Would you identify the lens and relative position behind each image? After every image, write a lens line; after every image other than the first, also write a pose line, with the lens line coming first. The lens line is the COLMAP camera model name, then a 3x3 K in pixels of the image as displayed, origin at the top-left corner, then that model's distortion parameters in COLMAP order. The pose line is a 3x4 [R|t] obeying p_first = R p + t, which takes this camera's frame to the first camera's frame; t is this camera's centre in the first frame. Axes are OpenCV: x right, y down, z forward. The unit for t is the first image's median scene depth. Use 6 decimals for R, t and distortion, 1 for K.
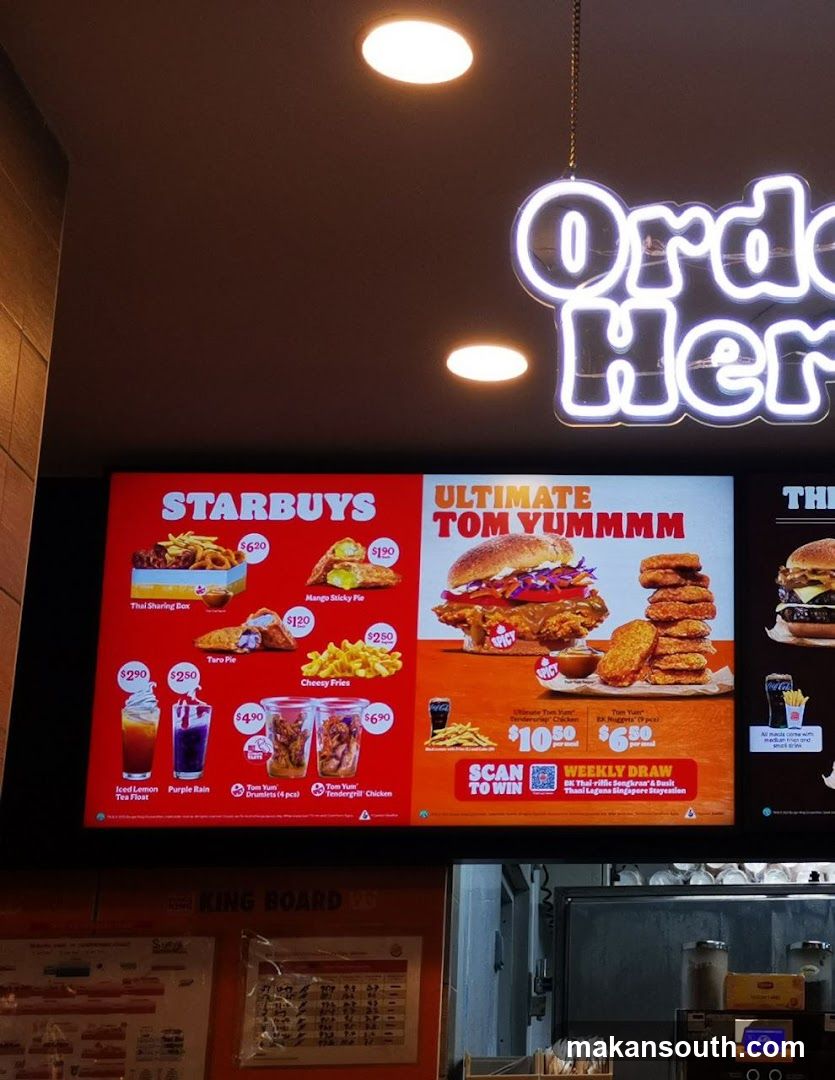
lens RADIAL K [[445.0, 0, 418.0], [0, 445.0, 539.6], [0, 0, 1]] dist [0.000602, 0.000068]
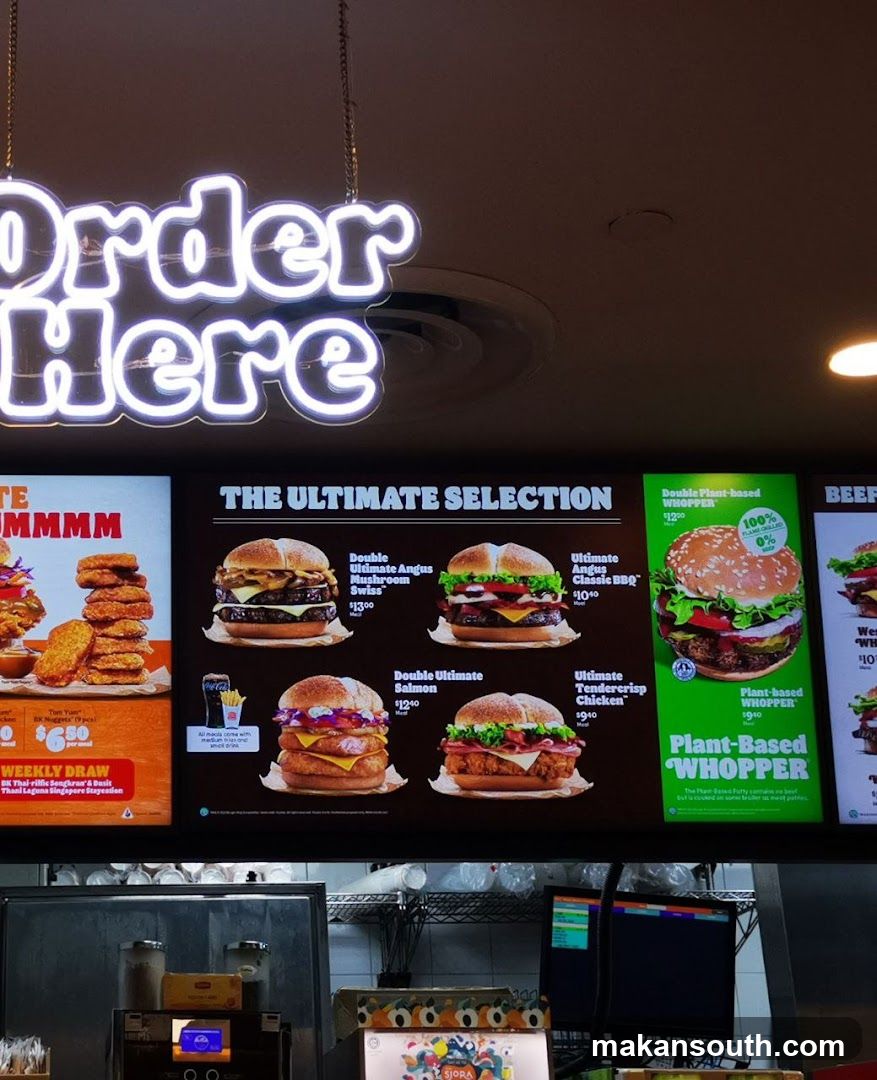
lens RADIAL K [[450.8, 0, 438.5], [0, 450.8, 541.7], [0, 0, 1]] dist [0.001119, -0.000129]
pose [[0.999998, -0.000002, -0.001974, 1.312298], [0.000002, 1.000000, 0.000003, 0.004726], [0.001974, -0.000003, 0.999998, -0.012003]]
